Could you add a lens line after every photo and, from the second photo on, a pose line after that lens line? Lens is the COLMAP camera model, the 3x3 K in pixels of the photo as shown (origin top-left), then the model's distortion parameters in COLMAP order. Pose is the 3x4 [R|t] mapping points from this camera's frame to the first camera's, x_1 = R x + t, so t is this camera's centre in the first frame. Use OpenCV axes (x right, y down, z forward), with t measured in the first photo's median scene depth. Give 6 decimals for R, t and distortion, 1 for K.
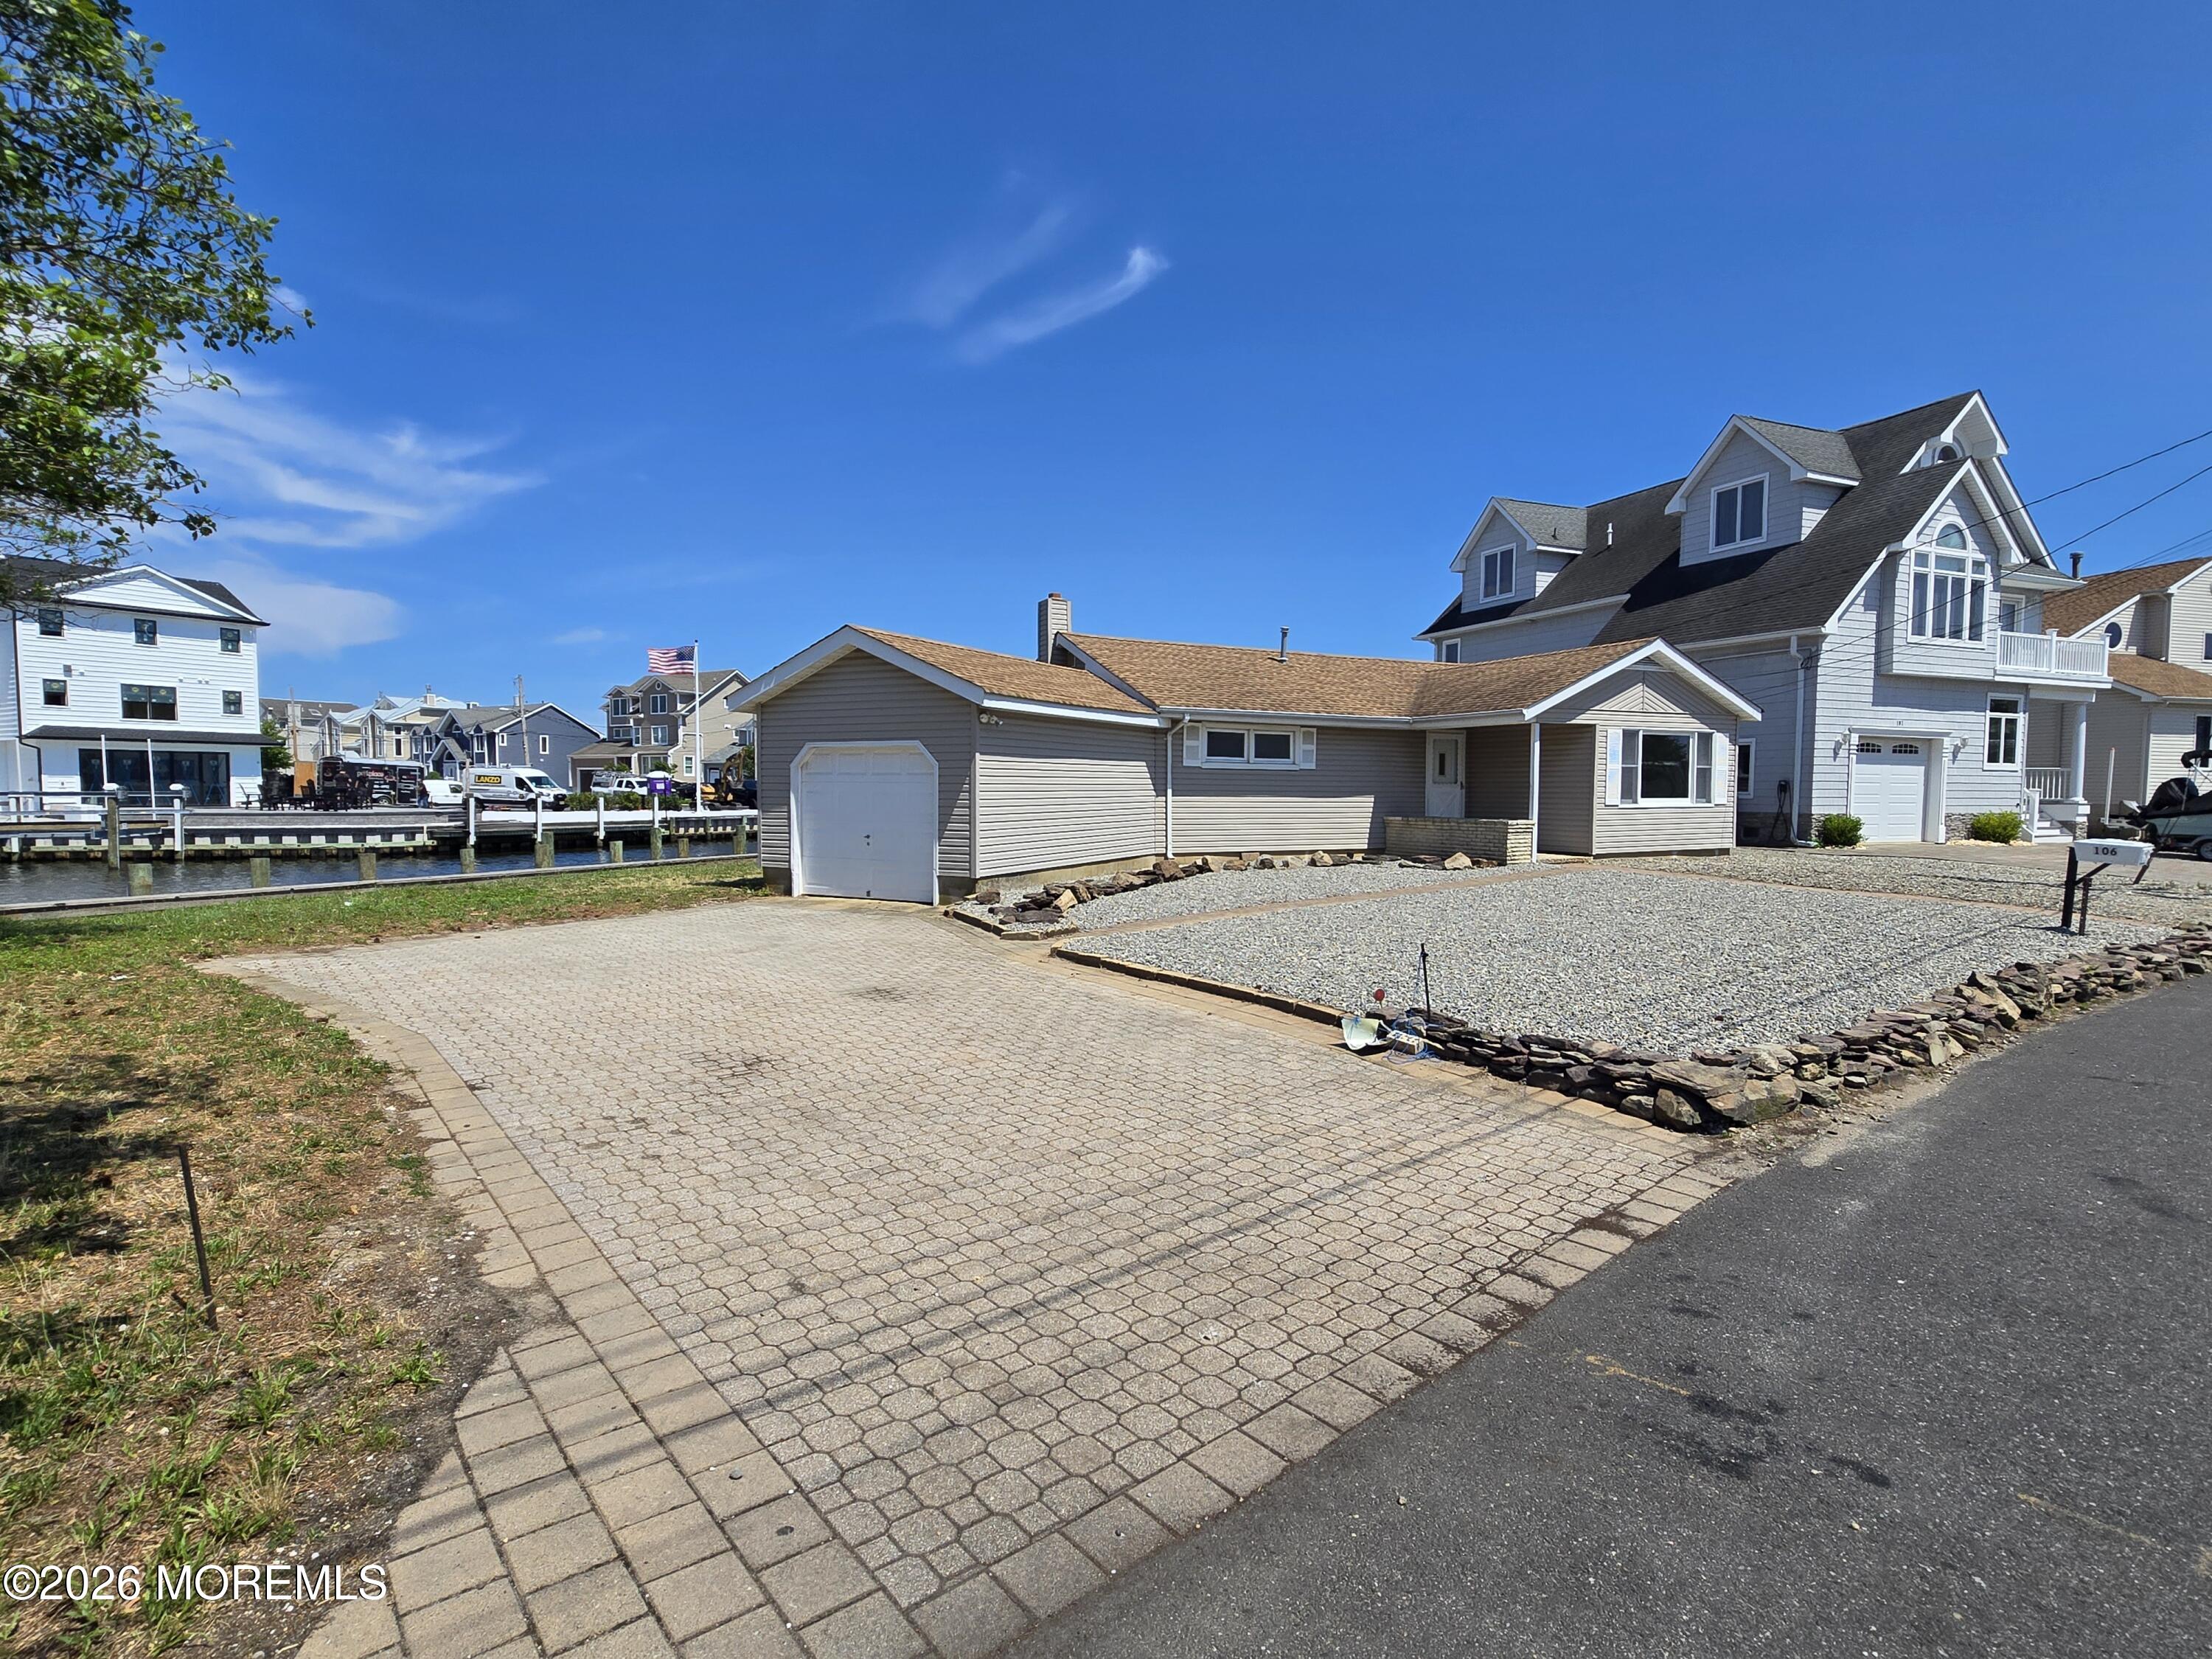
lens RADIAL K [[906.2, 0, 1098.0], [0, 906.2, 844.8], [0, 0, 1]] dist [0.000023, 0.000609]
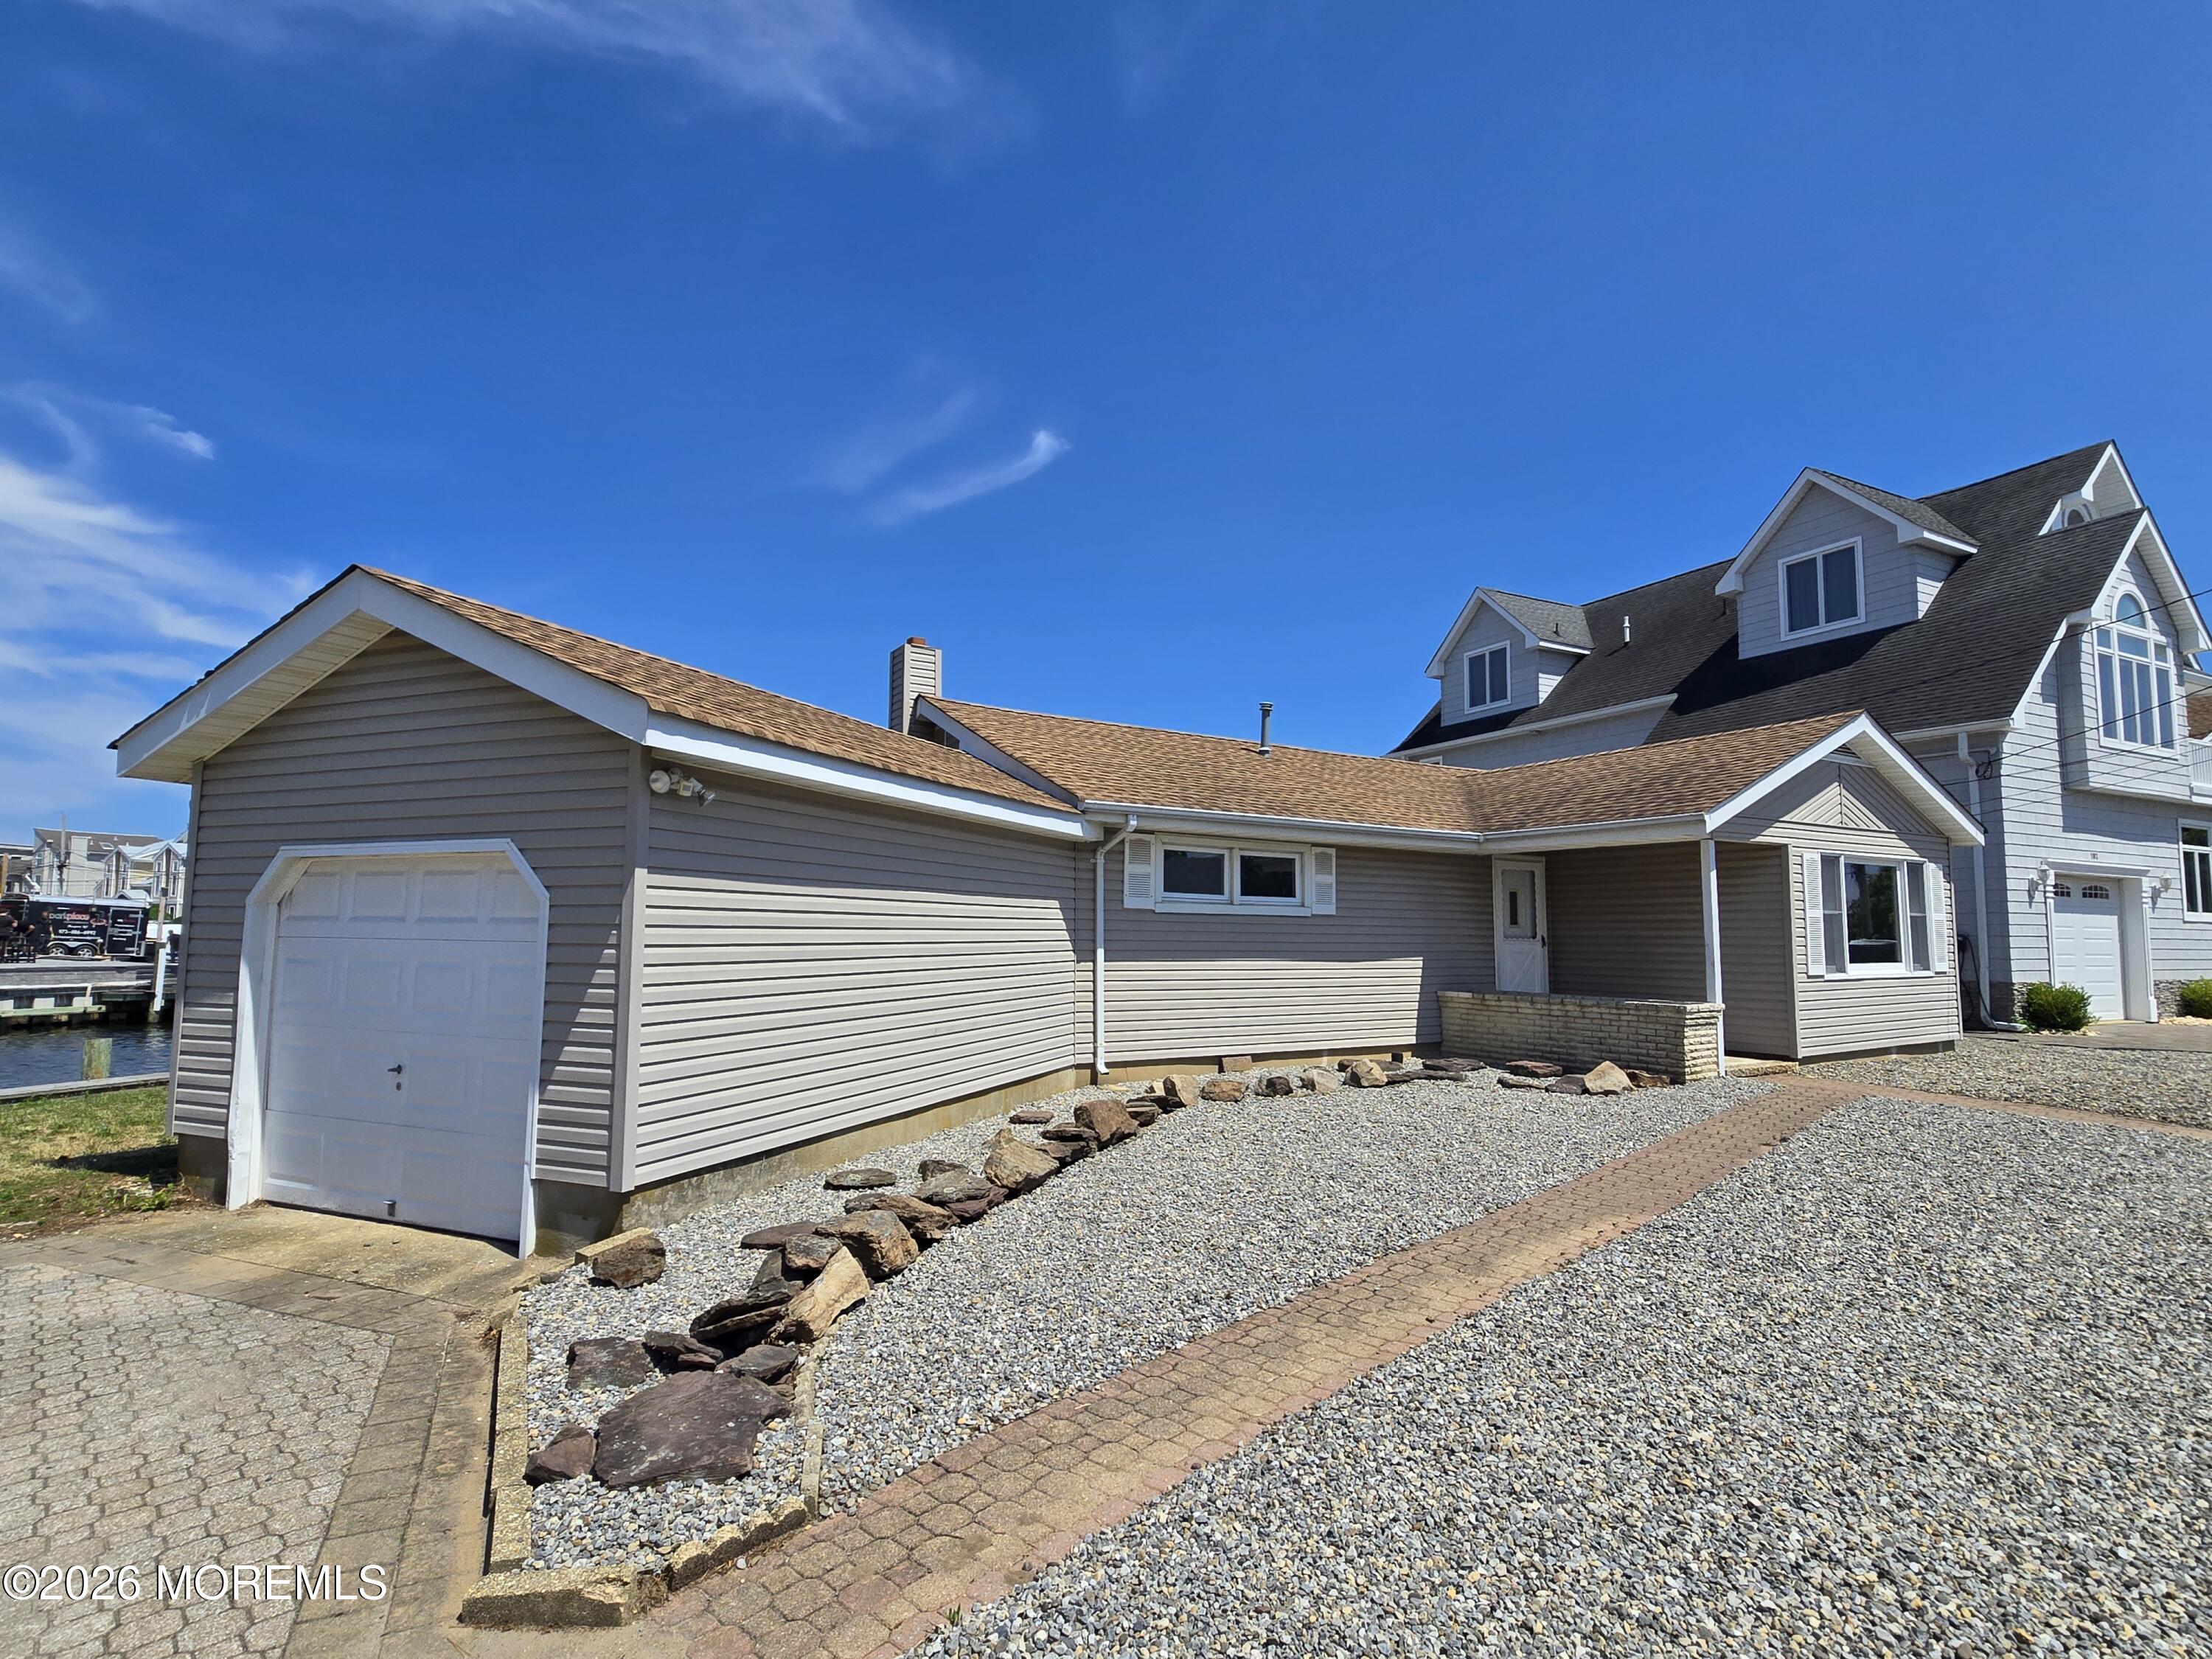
lens RADIAL K [[906.2, 0, 1098.0], [0, 906.2, 844.8], [0, 0, 1]] dist [0.000023, 0.000609]
pose [[0.994856, 0.013022, 0.100462, 0.018440], [0.003289, 0.987029, -0.160508, -0.032615], [-0.101249, 0.160012, 0.981909, 0.408450]]
